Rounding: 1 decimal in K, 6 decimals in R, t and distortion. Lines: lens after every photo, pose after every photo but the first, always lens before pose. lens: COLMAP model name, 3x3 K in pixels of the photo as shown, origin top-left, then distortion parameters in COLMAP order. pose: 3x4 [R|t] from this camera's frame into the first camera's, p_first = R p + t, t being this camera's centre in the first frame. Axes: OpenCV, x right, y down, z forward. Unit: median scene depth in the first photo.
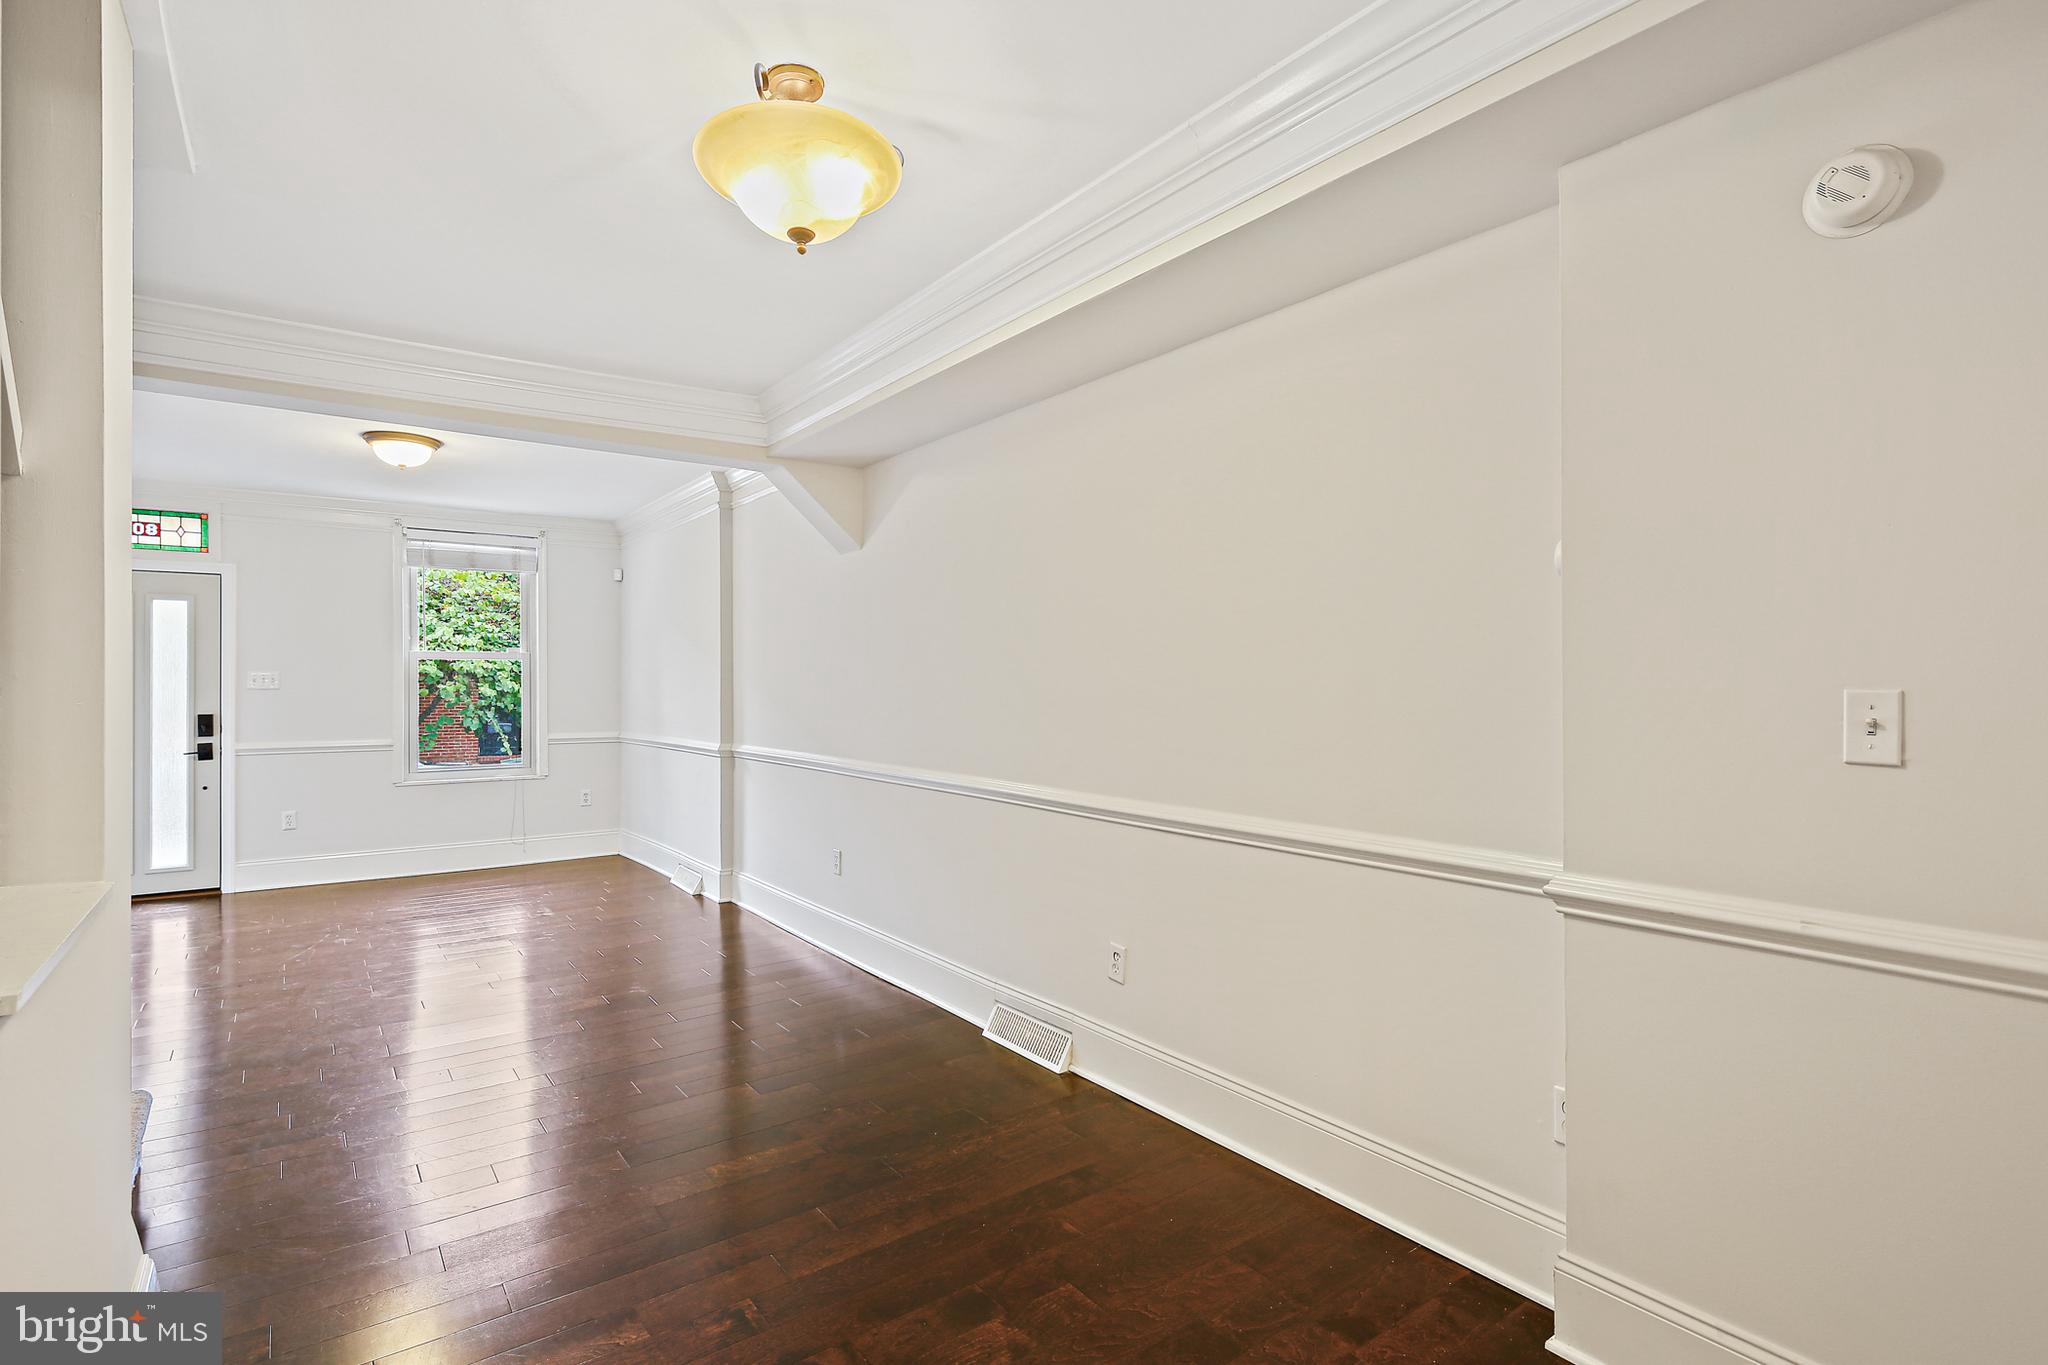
lens RADIAL K [[997.7, 0, 1028.9], [0, 997.7, 678.5], [0, 0, 1]] dist [-0.001119, -0.001050]
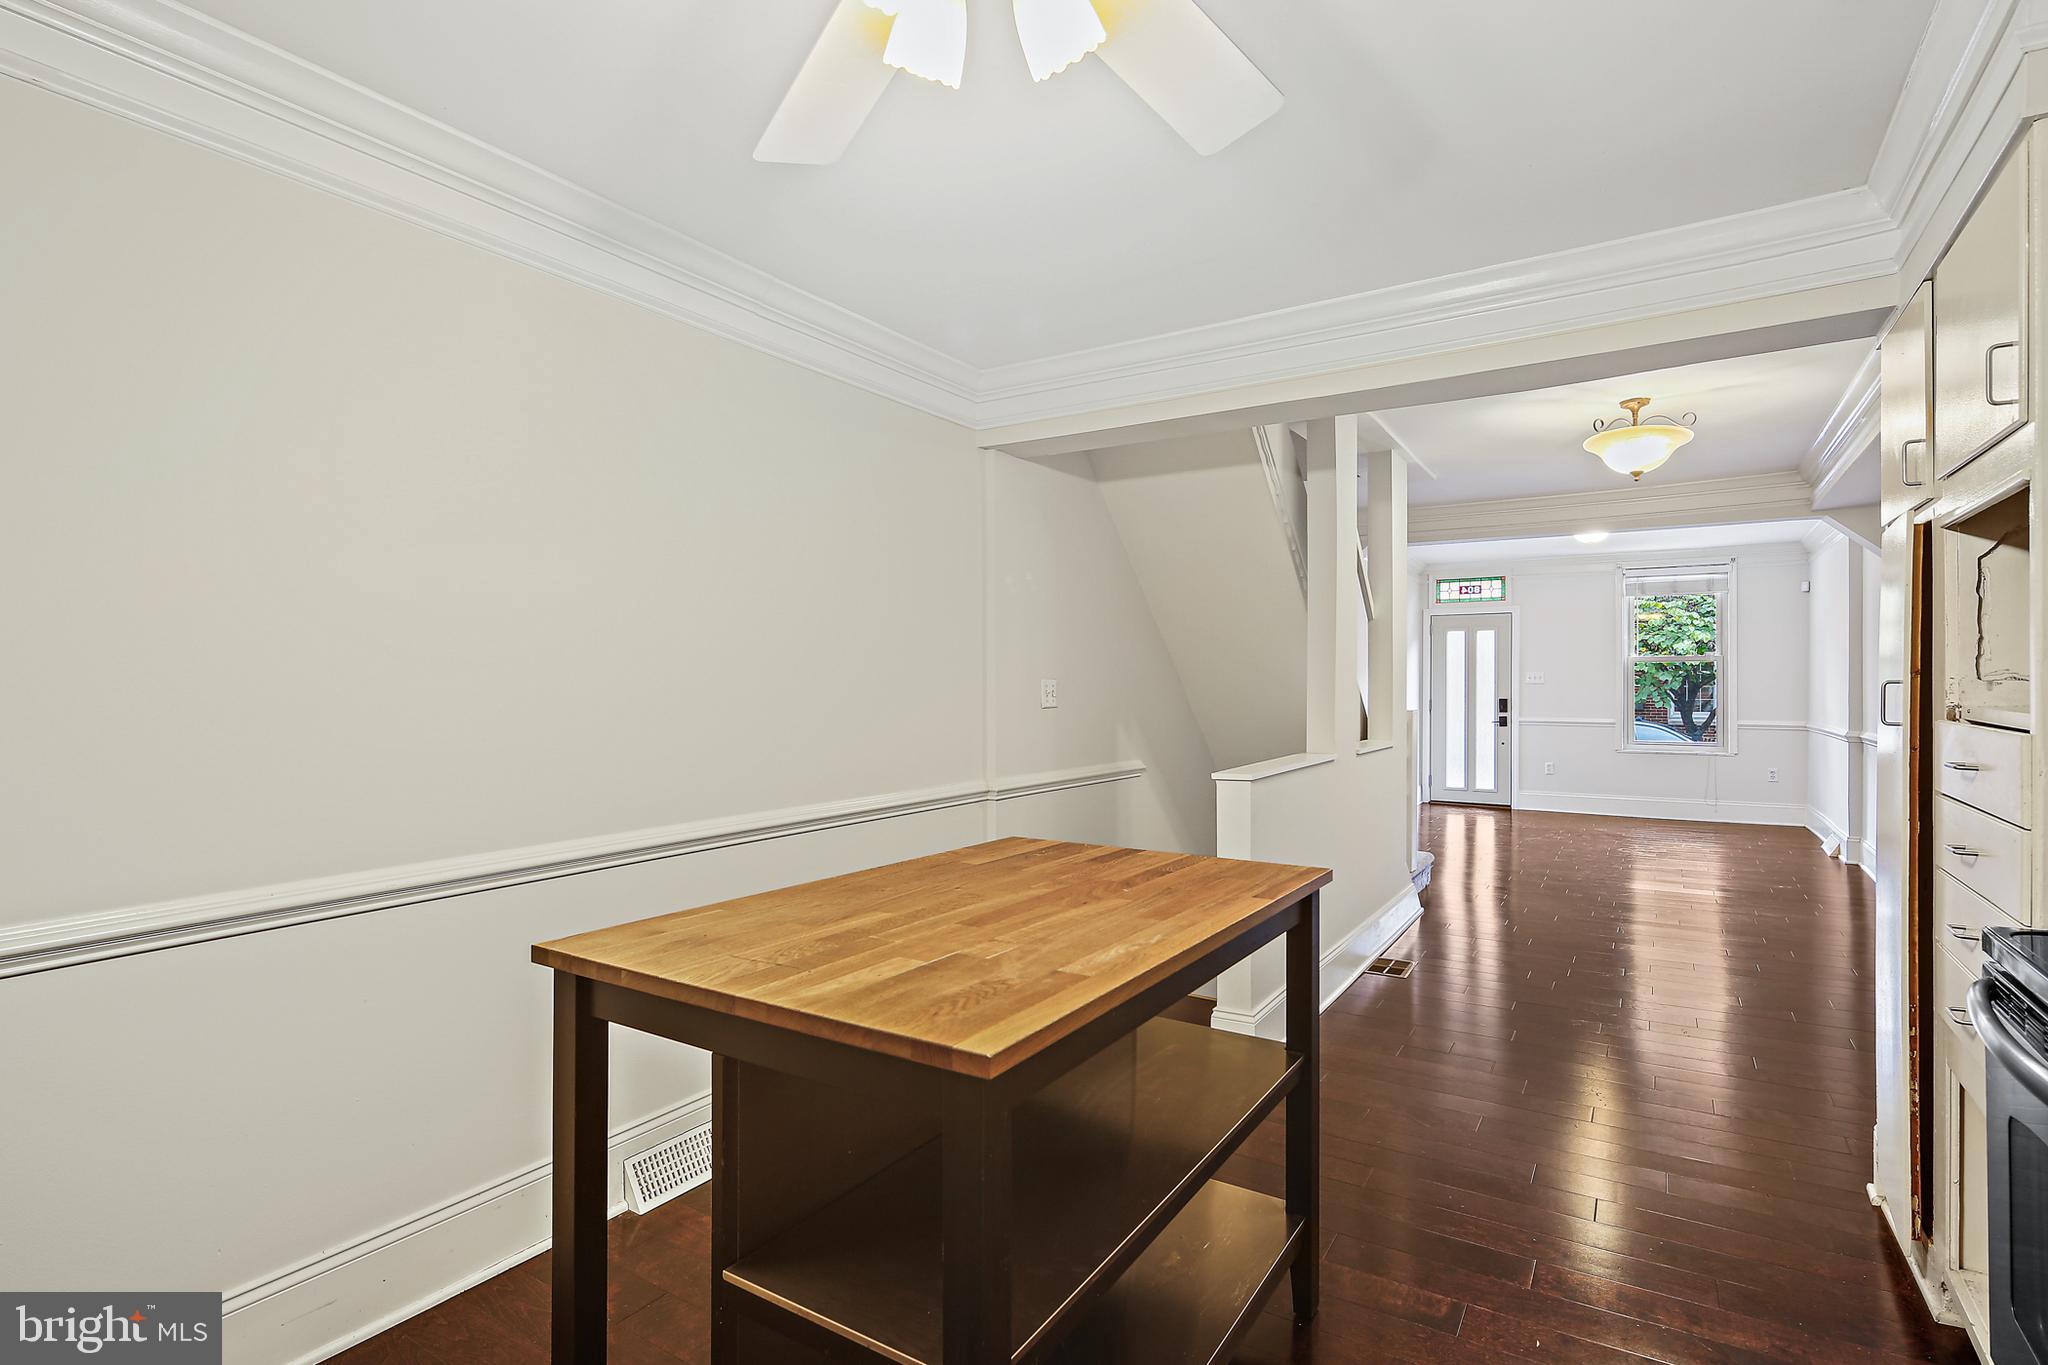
lens RADIAL K [[1002.4, 0, 1026.1], [0, 1002.4, 686.9], [0, 0, 1]] dist [0.003359, -0.000257]
pose [[0.363112, 0.006653, -0.931722, 0.428270], [0.004523, 0.999950, 0.008903, -0.001842], [0.931734, -0.007446, 0.363064, -0.333993]]
